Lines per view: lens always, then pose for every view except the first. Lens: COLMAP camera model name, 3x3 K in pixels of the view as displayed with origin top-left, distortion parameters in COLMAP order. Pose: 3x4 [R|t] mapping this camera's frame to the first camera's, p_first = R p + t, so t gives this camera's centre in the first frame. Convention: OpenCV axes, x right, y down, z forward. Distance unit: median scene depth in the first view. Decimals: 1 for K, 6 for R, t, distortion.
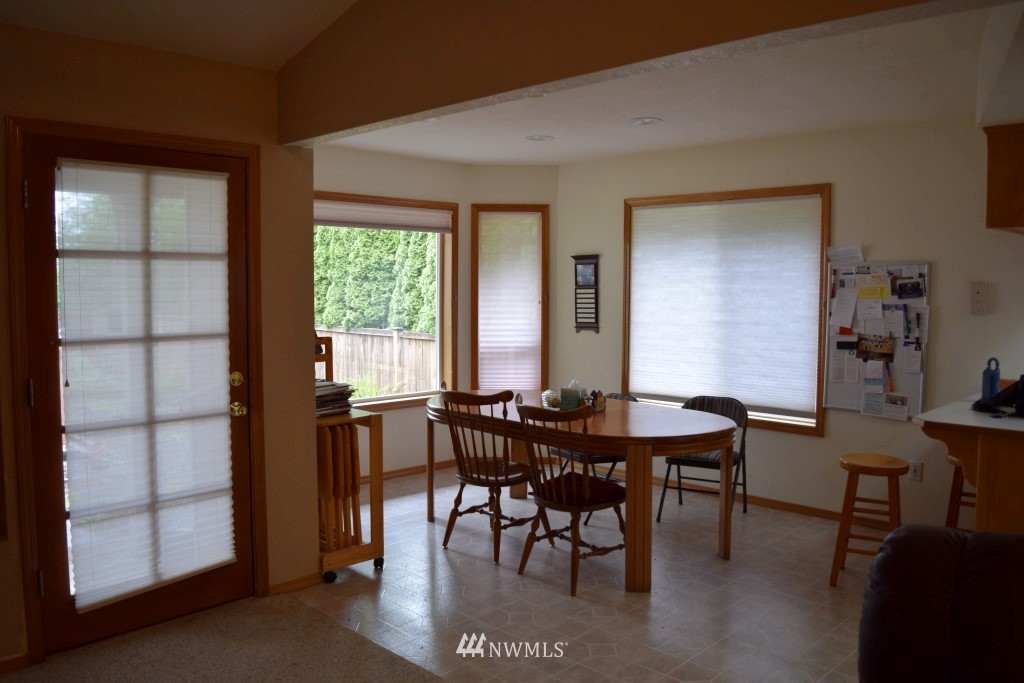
lens RADIAL K [[807.6, 0, 511.2], [0, 807.6, 339.4], [0, 0, 1]] dist [-0.094081, 0.022919]
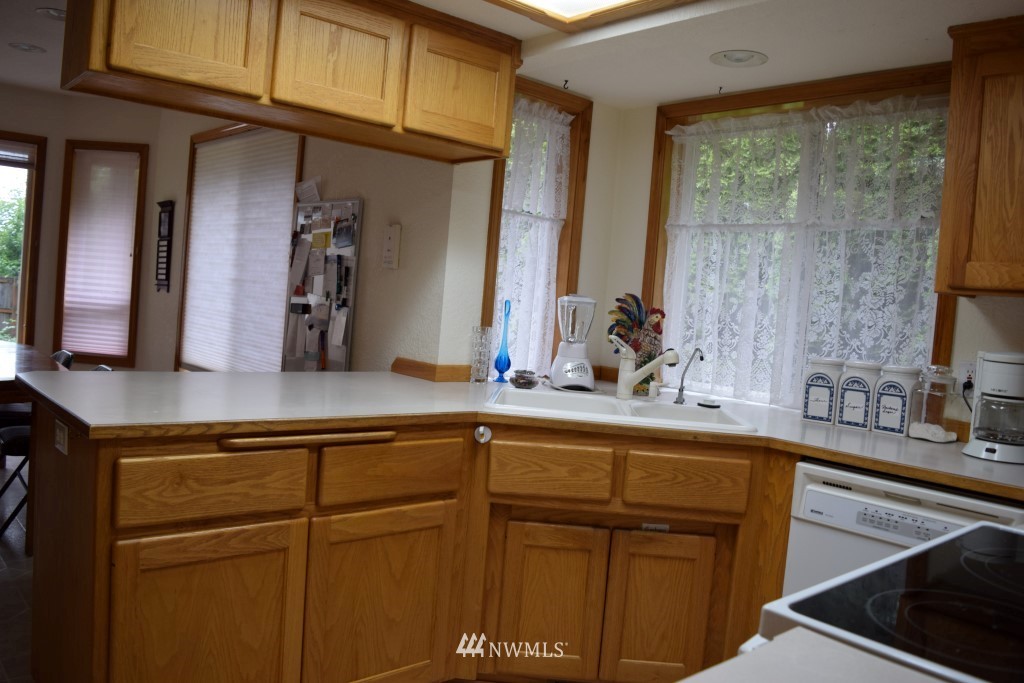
lens RADIAL K [[807.6, 0, 506.0], [0, 807.6, 339.8], [0, 0, 1]] dist [-0.094081, 0.022919]
pose [[0.994229, 0.081484, -0.069775, 0.603183], [-0.082602, 0.996494, -0.013285, 0.027870], [0.068448, 0.018972, 0.997474, 0.208139]]
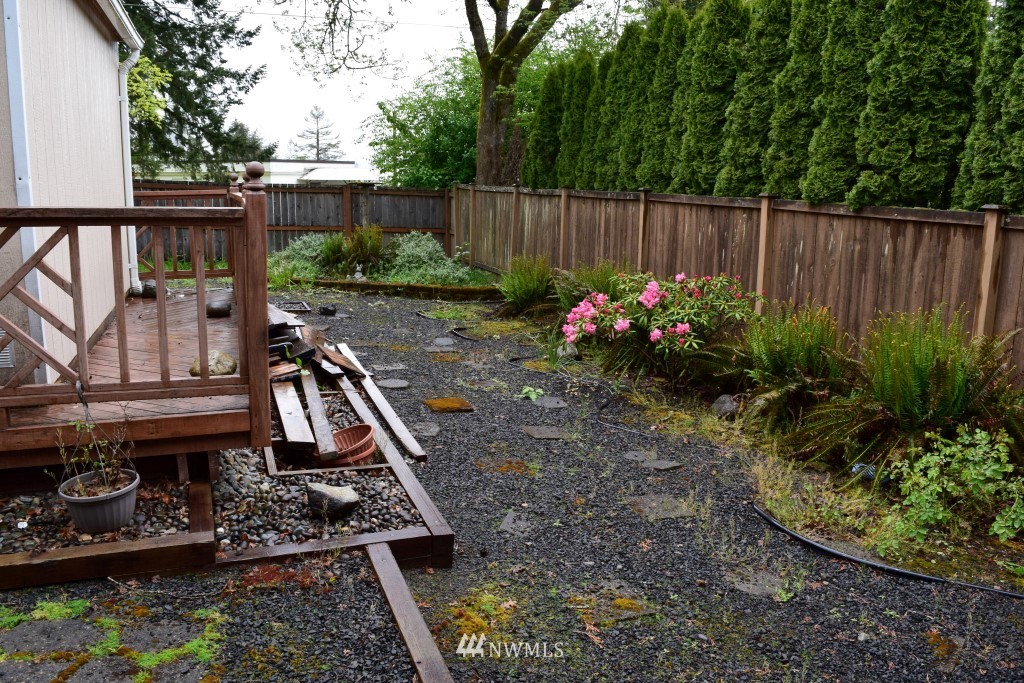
lens RADIAL K [[807.6, 0, 512.1], [0, 807.6, 342.9], [0, 0, 1]] dist [-0.094081, 0.022919]
pose [[0.900601, 0.093730, -0.424419, -0.420599], [-0.038073, 0.989730, 0.137785, 0.024845], [0.432975, -0.107931, 0.894921, 1.048819]]
